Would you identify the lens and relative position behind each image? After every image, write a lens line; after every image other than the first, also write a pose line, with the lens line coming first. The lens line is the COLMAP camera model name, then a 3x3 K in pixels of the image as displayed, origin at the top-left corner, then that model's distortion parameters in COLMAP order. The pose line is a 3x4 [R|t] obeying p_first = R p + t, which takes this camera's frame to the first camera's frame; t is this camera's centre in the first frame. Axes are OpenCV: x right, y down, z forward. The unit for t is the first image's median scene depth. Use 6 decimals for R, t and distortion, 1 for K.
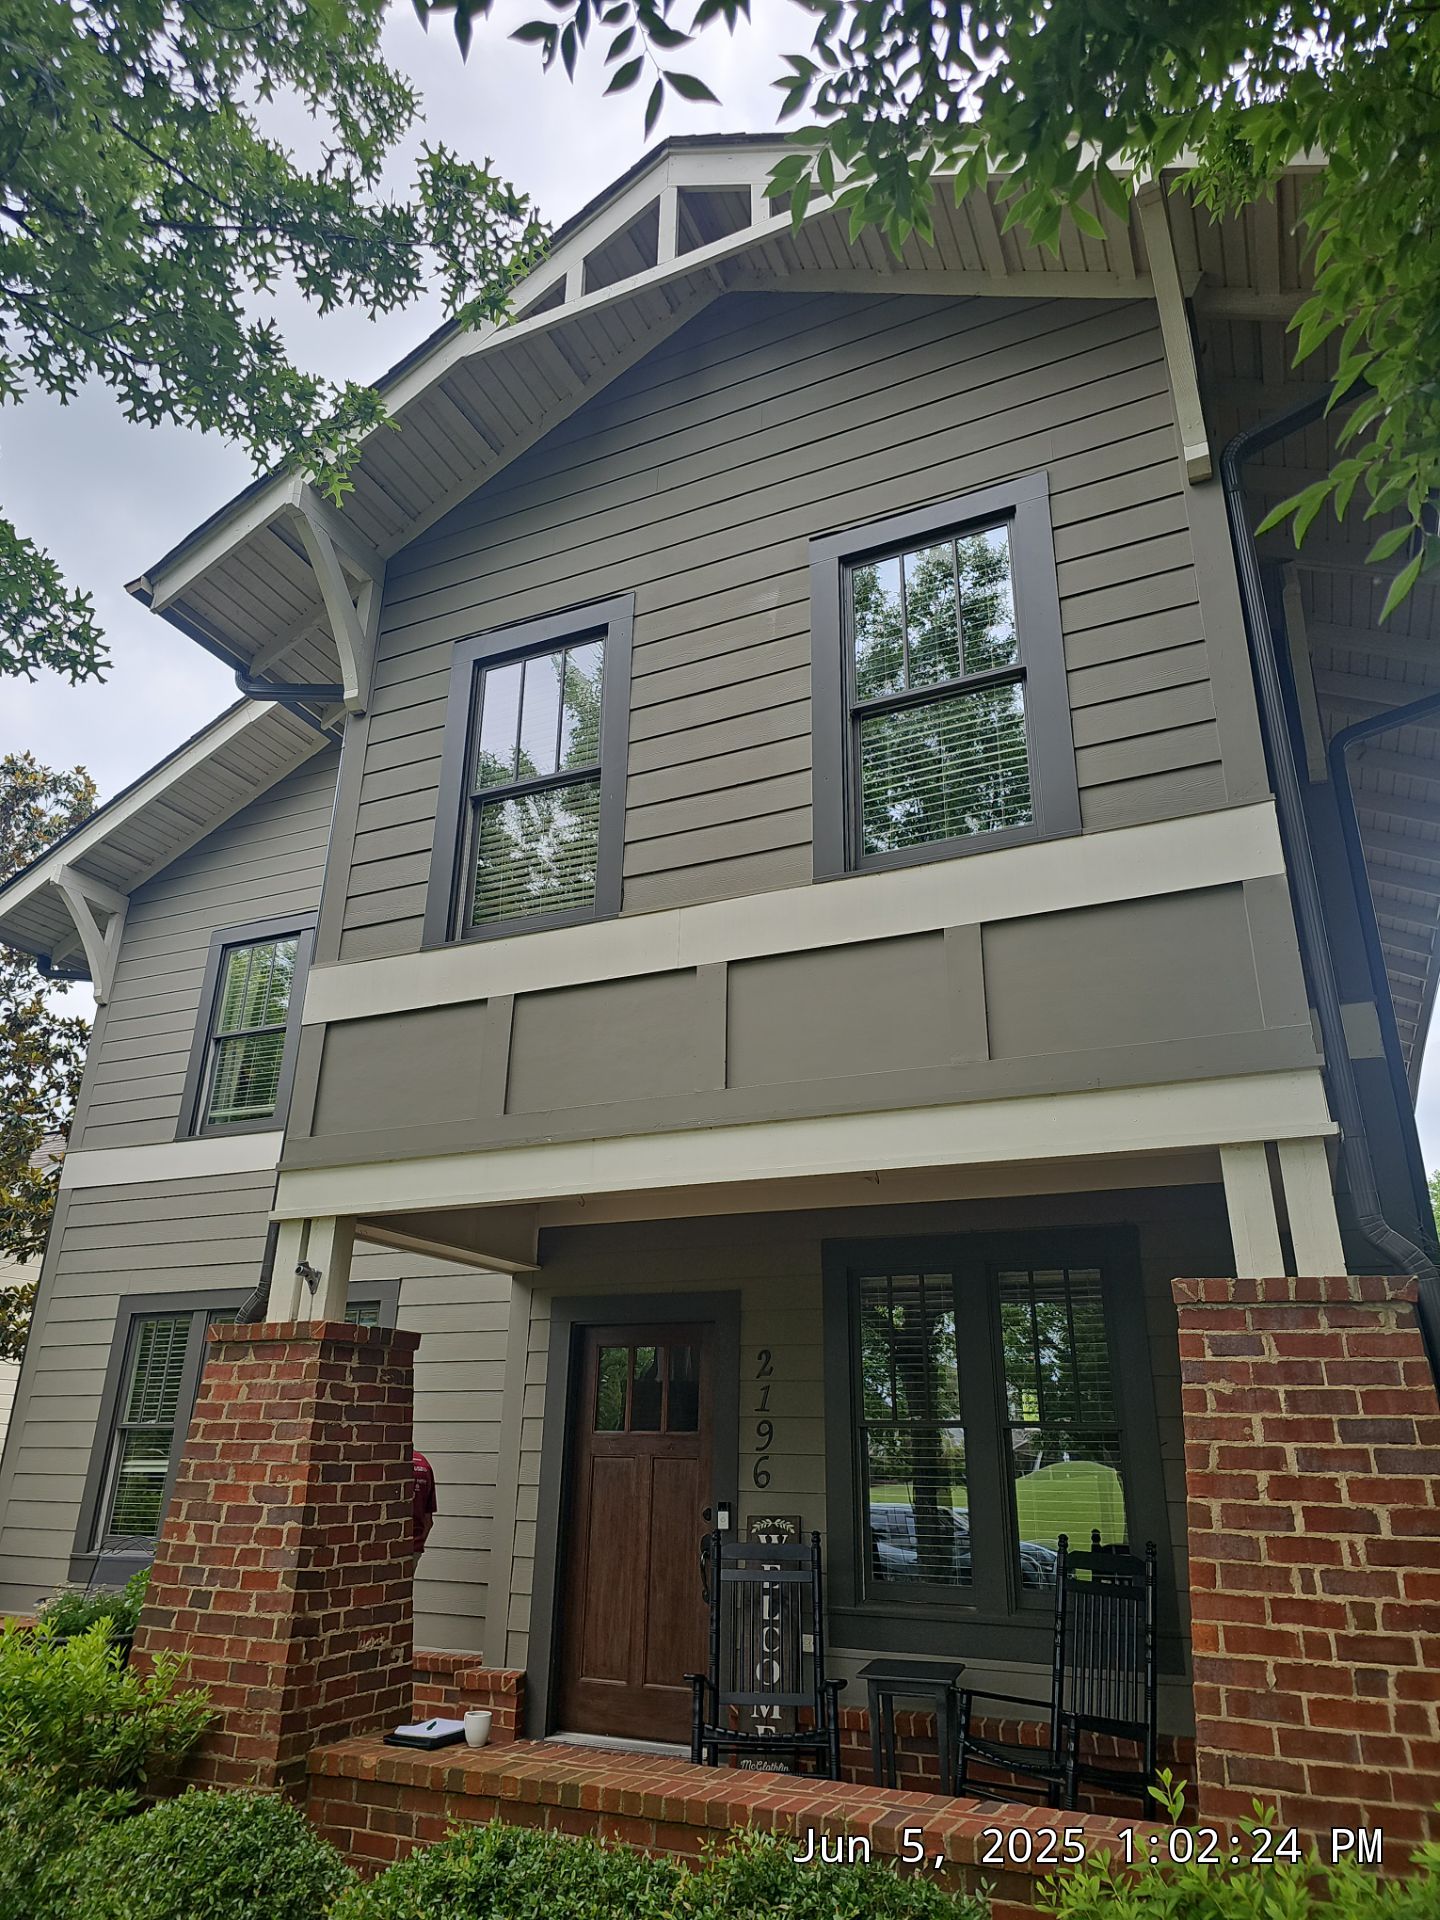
lens RADIAL K [[1250.7, 0, 760.4], [0, 1250.7, 956.7], [0, 0, 1]] dist [0.073208, -0.057474]
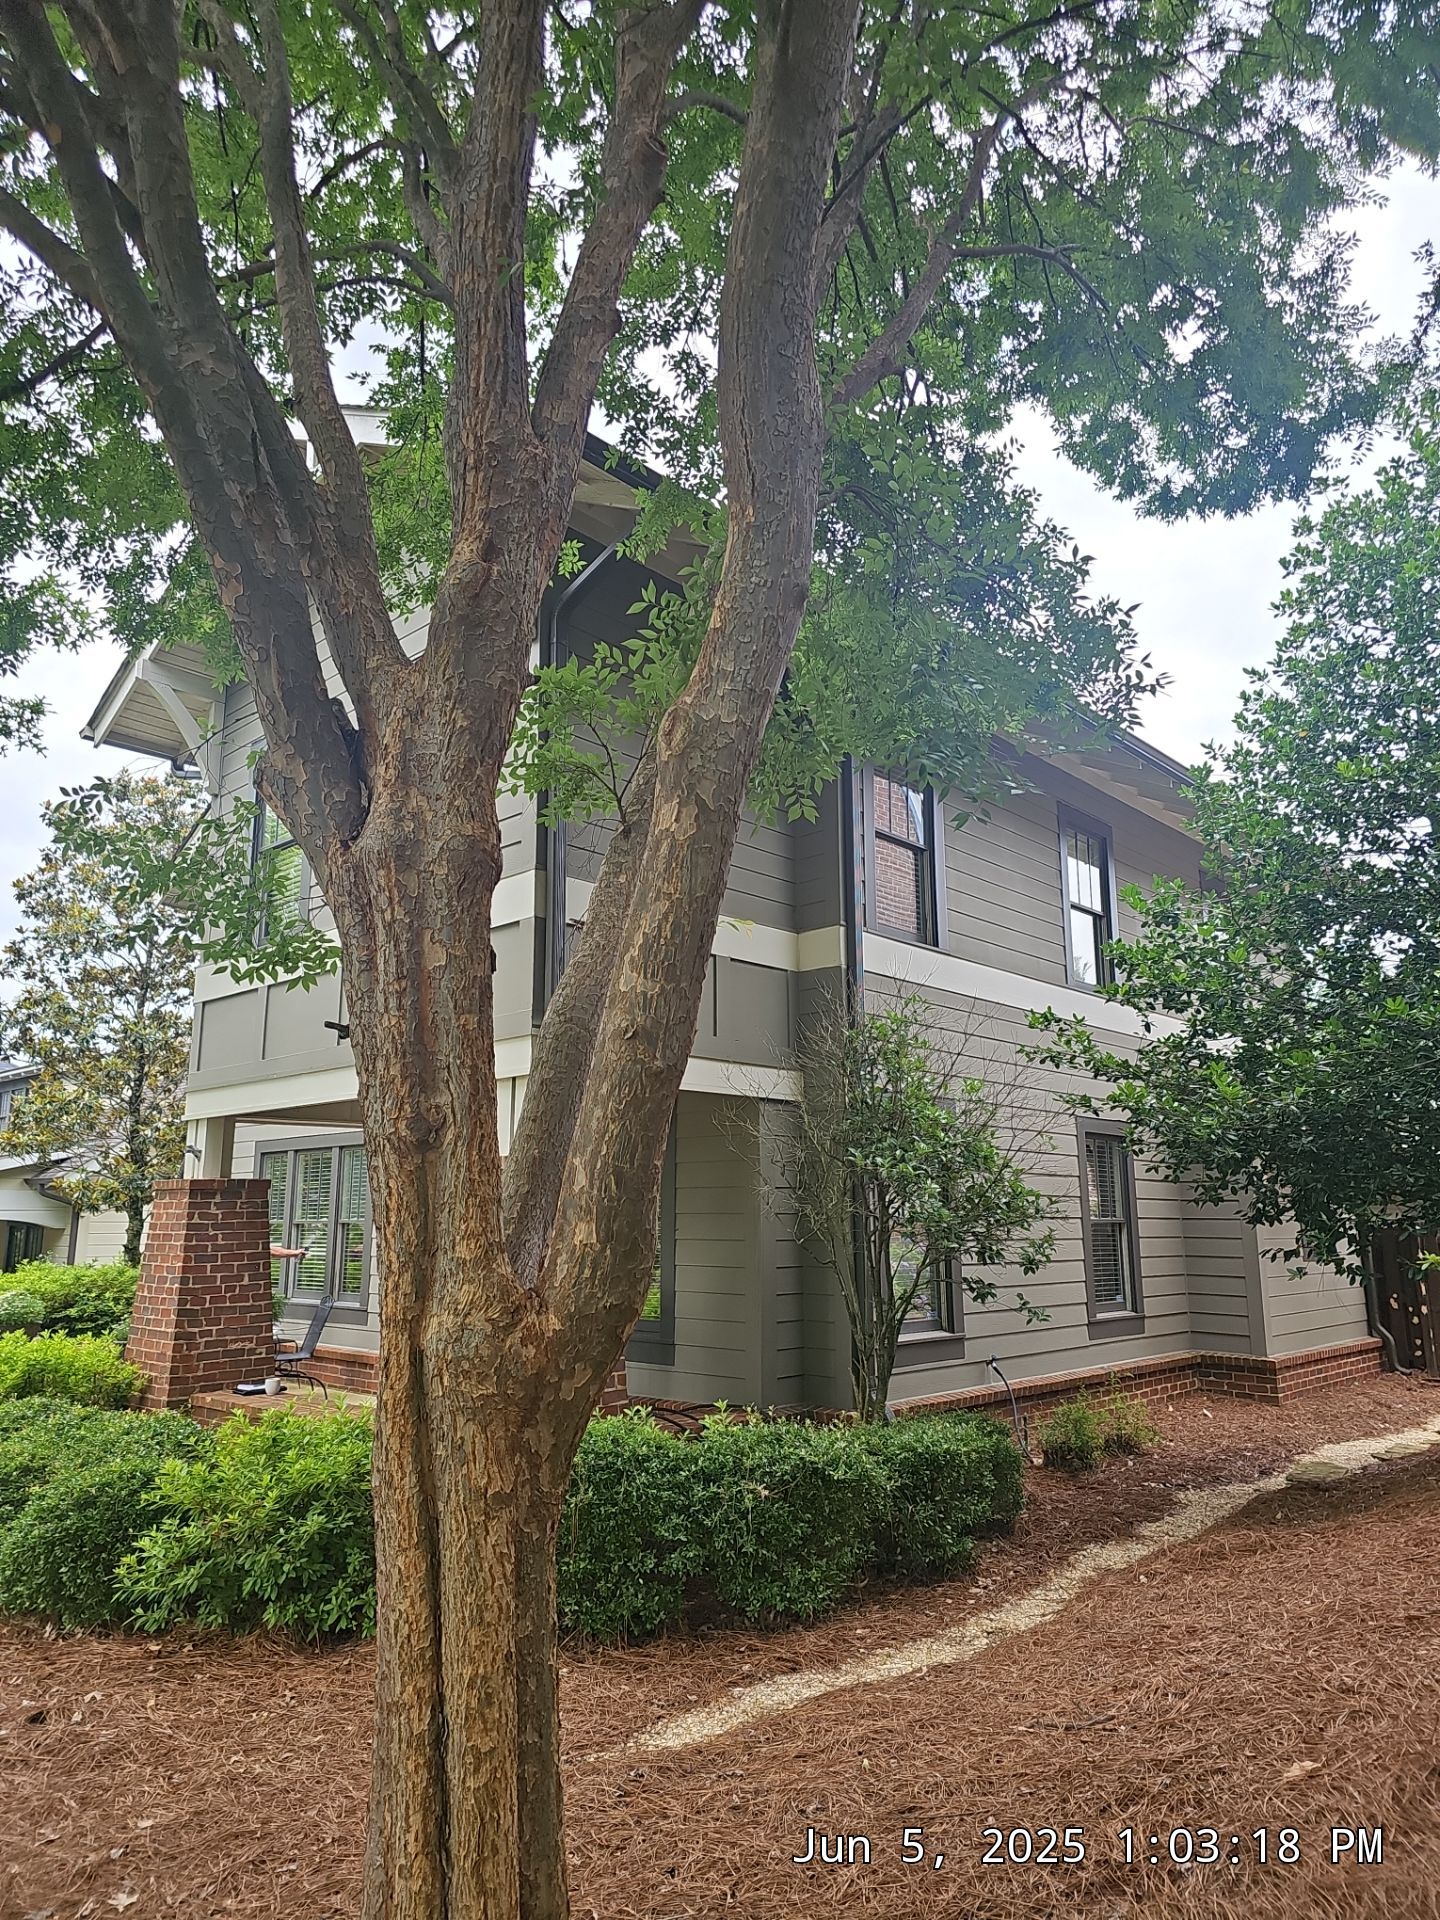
lens RADIAL K [[1201.8, 0, 720.0], [0, 1201.8, 960.0], [0, 0, 1]] dist [0.107253, -0.140264]
pose [[0.953726, -0.084491, -0.288563, 0.934004], [0.131730, 0.980114, 0.148405, -0.180802], [0.270286, -0.179551, 0.945890, -0.391842]]
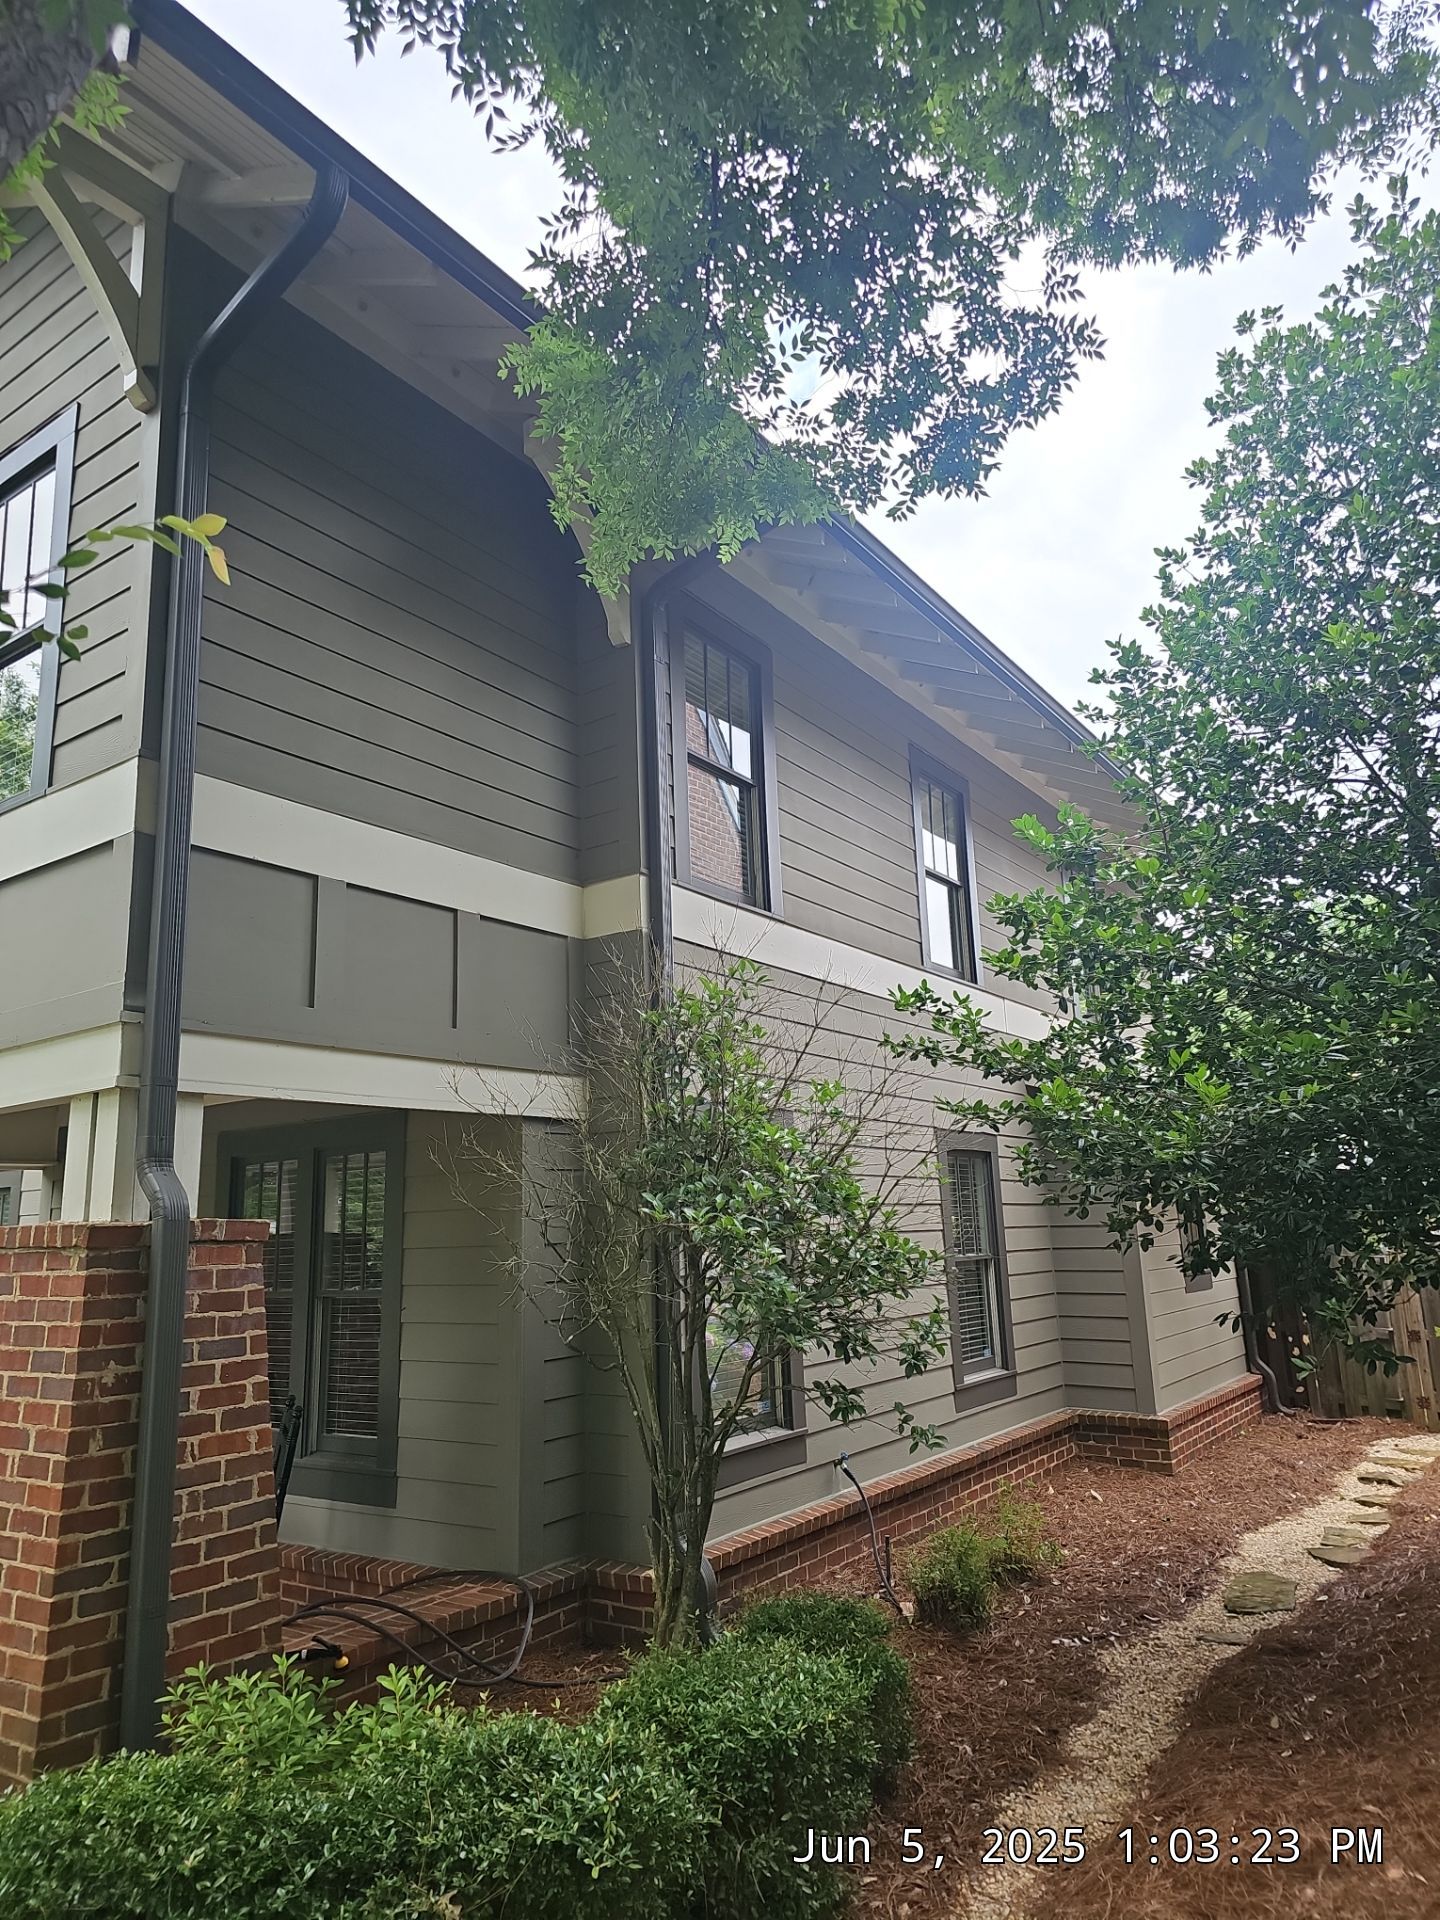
lens RADIAL K [[1201.8, 0, 720.0], [0, 1201.8, 960.0], [0, 0, 1]] dist [0.107253, -0.140264]
pose [[0.985726, -0.088047, -0.143500, 0.859862], [0.110435, 0.981504, 0.156380, -0.052571], [0.127077, -0.169995, 0.977217, 0.059978]]
